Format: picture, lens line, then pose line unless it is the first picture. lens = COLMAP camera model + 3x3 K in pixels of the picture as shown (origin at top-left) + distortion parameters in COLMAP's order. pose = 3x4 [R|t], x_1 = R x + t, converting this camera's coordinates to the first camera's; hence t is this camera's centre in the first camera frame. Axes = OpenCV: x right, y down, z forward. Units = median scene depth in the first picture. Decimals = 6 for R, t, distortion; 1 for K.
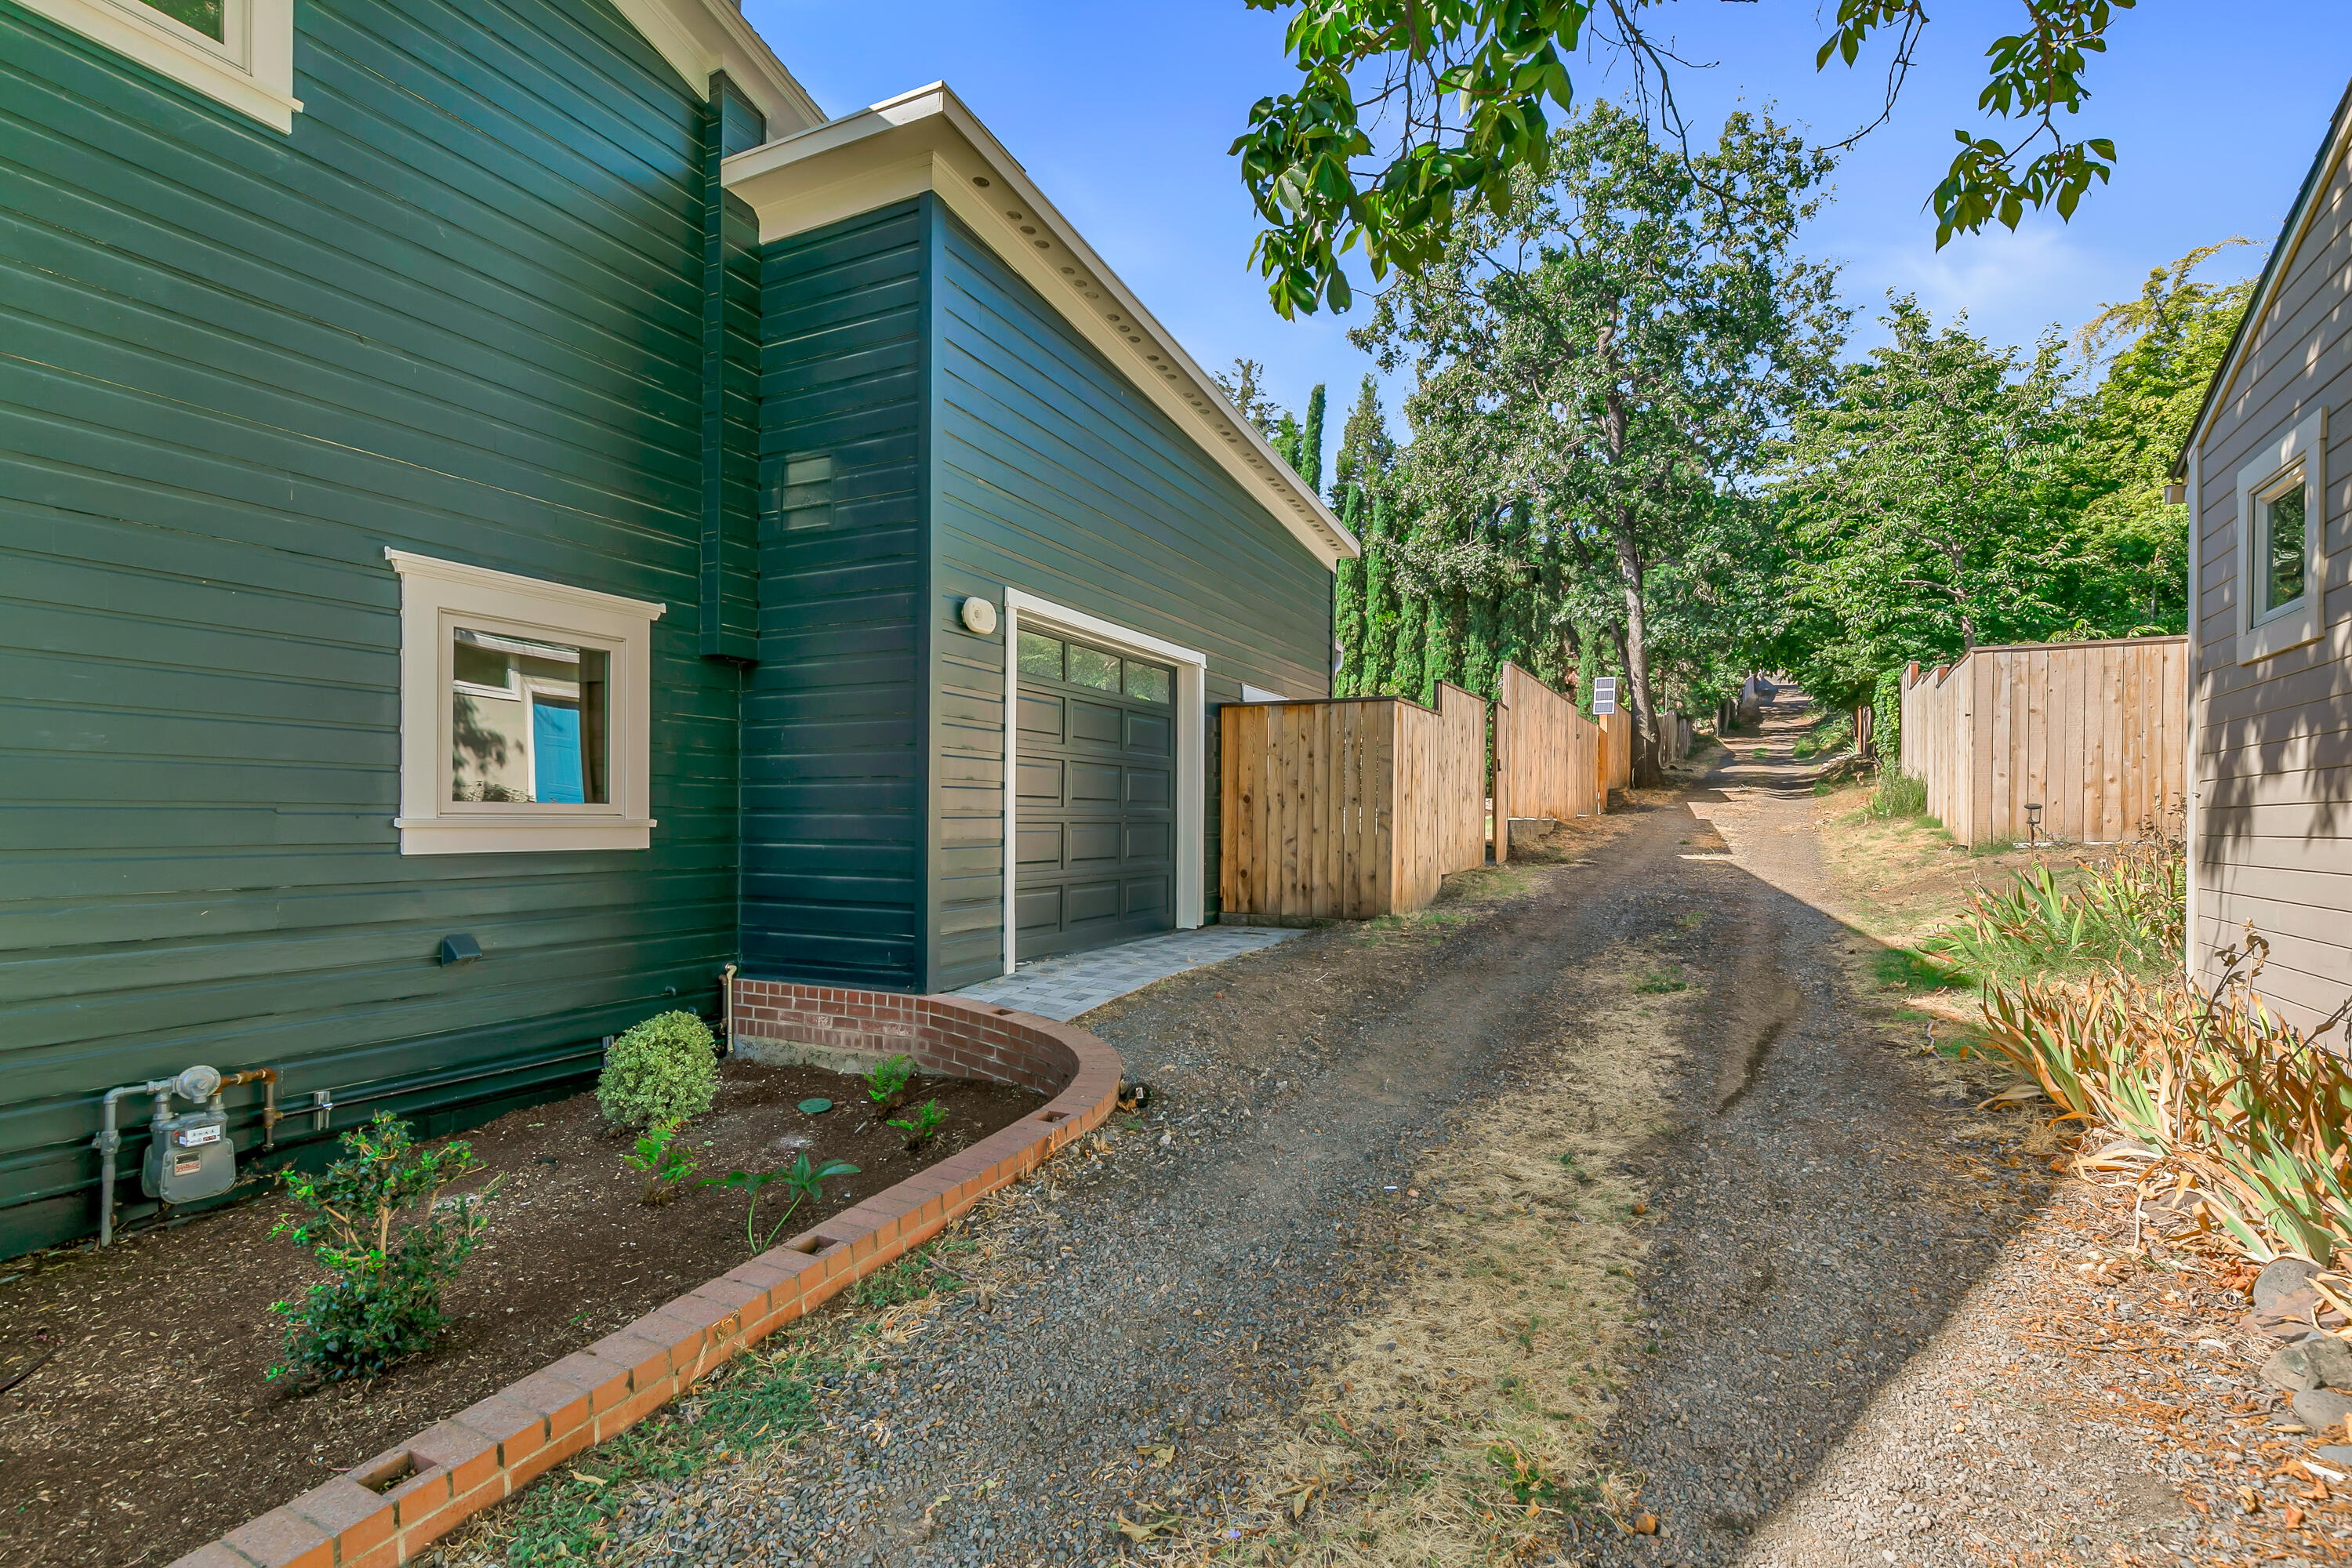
lens RADIAL K [[1077.5, 0, 1174.0], [0, 1077.5, 830.7], [0, 0, 1]] dist [0.000423, 0.000148]
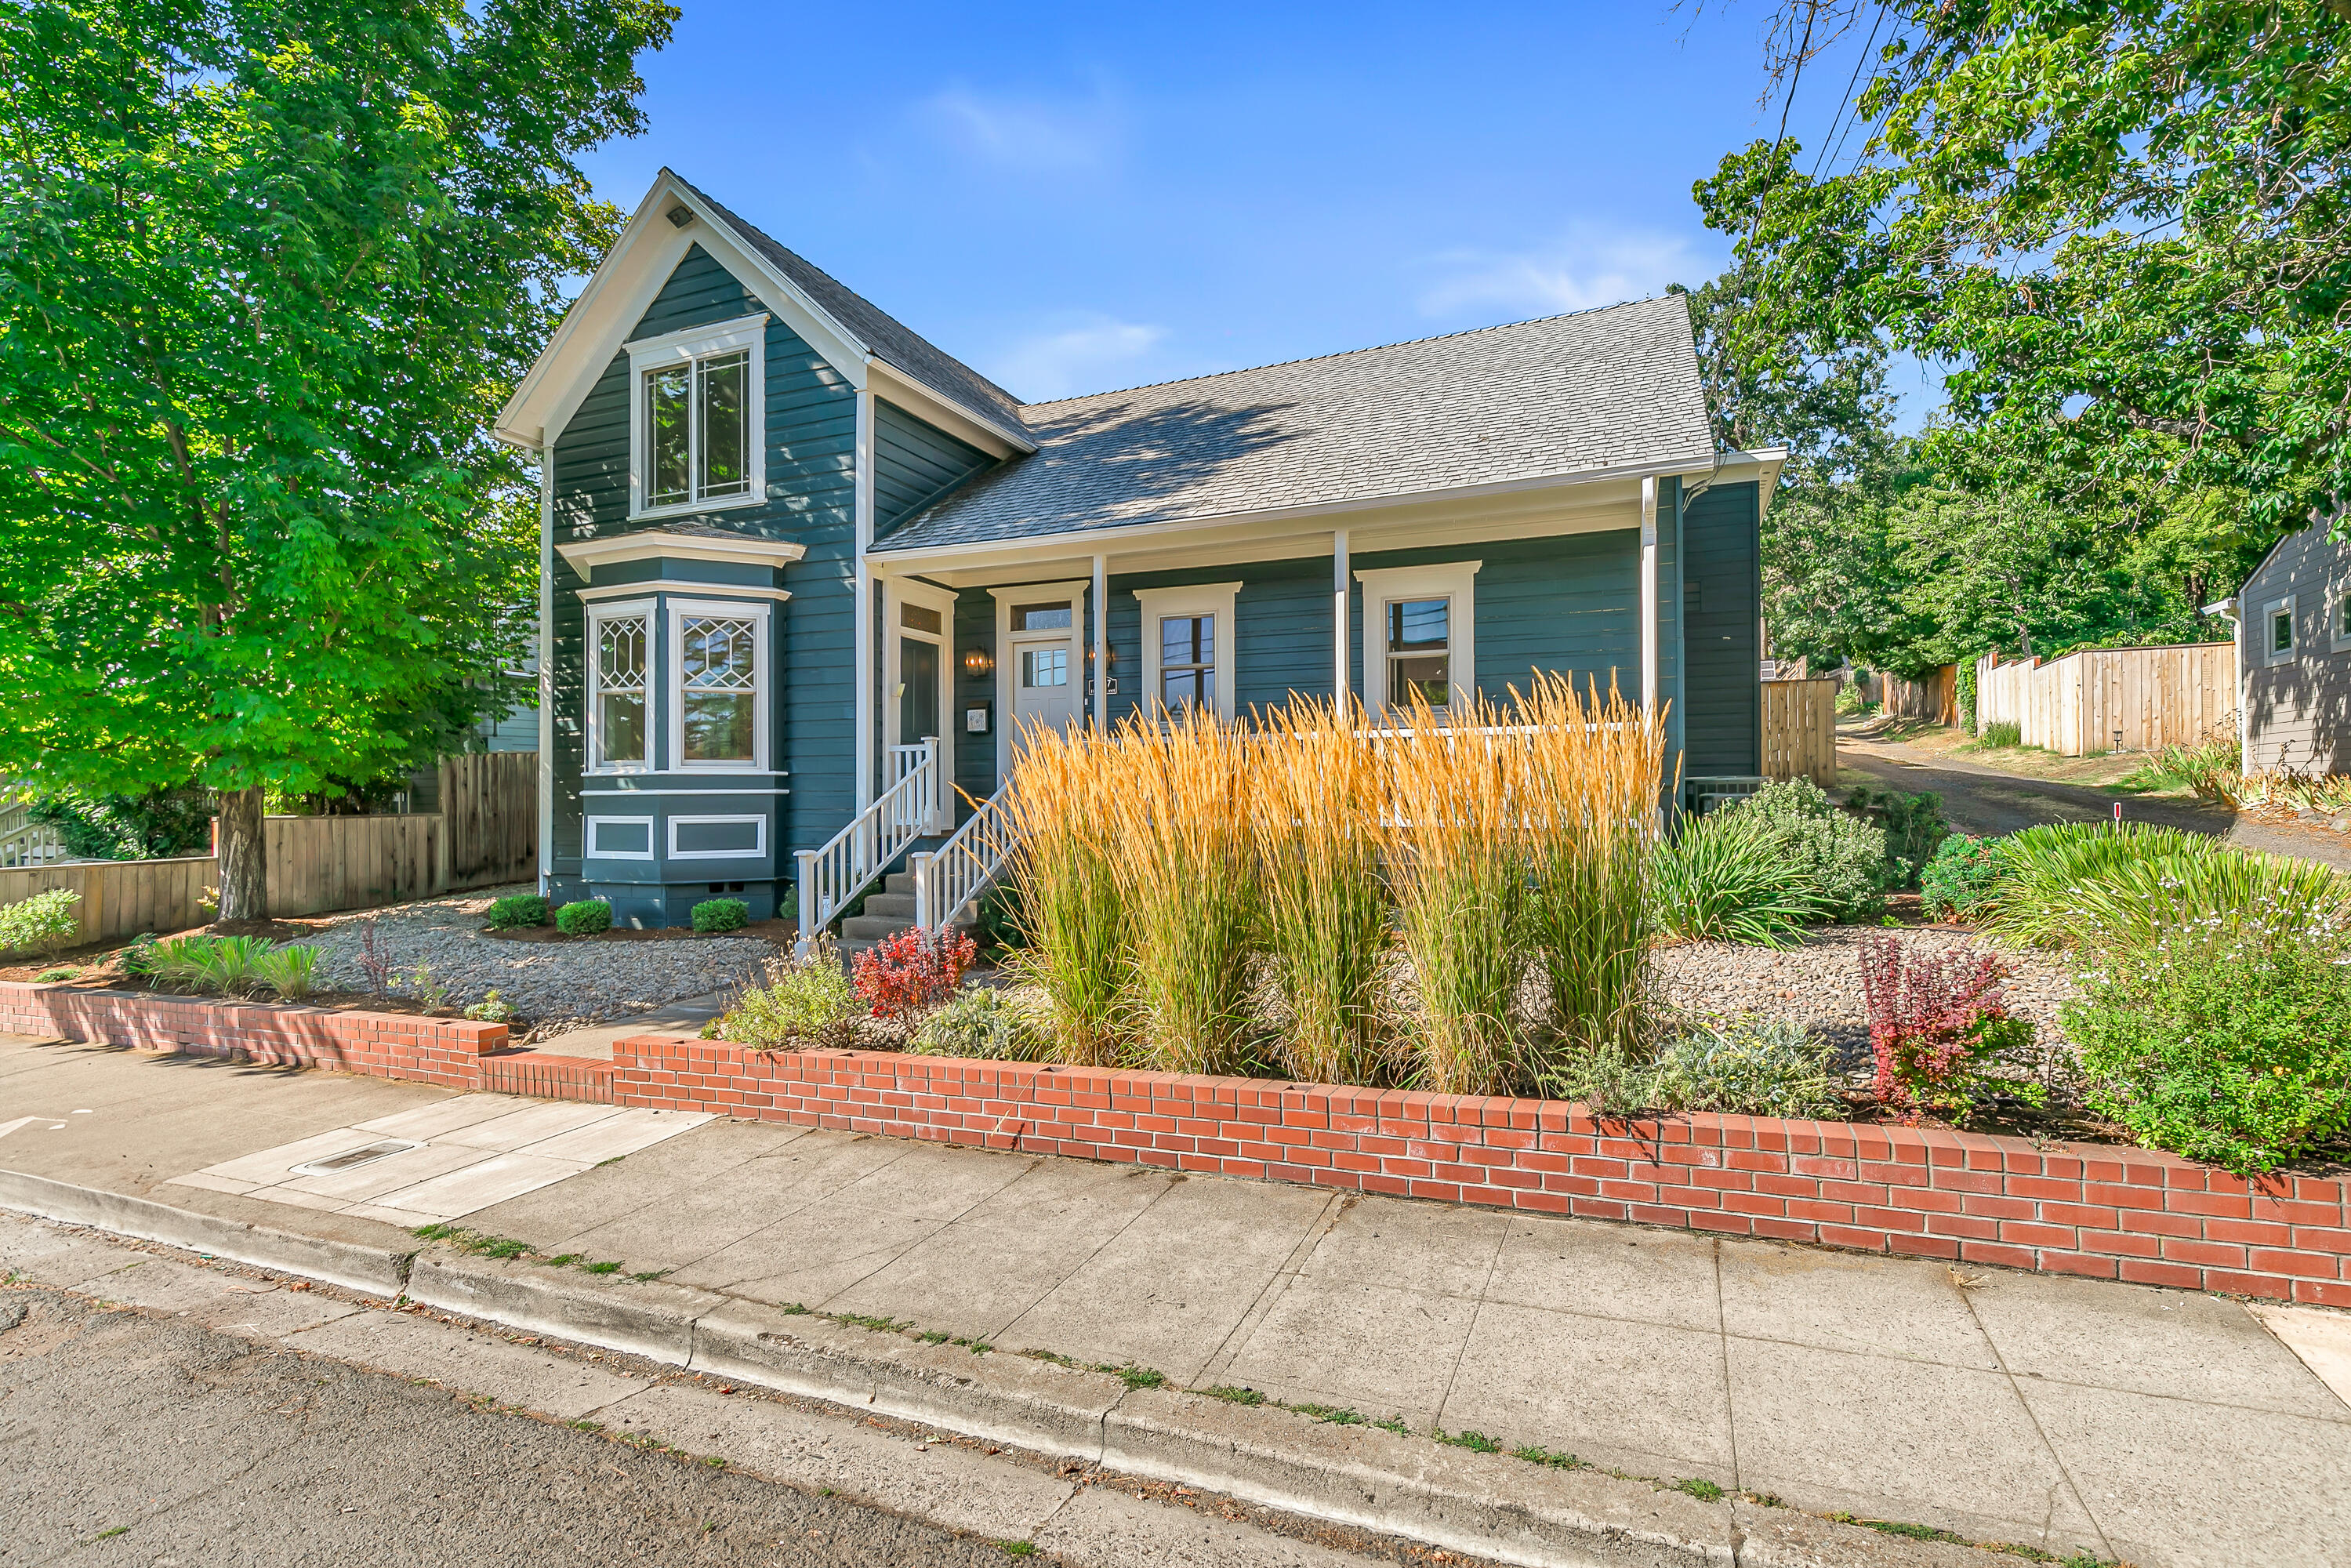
lens RADIAL K [[1095.2, 0, 1169.6], [0, 1095.2, 803.3], [0, 0, 1]] dist [0.013453, -0.000252]
pose [[0.996708, -0.013811, 0.079893, -1.034329], [0.014131, 0.999894, -0.003433, 0.086020], [-0.079837, 0.004550, 0.996798, -0.823717]]
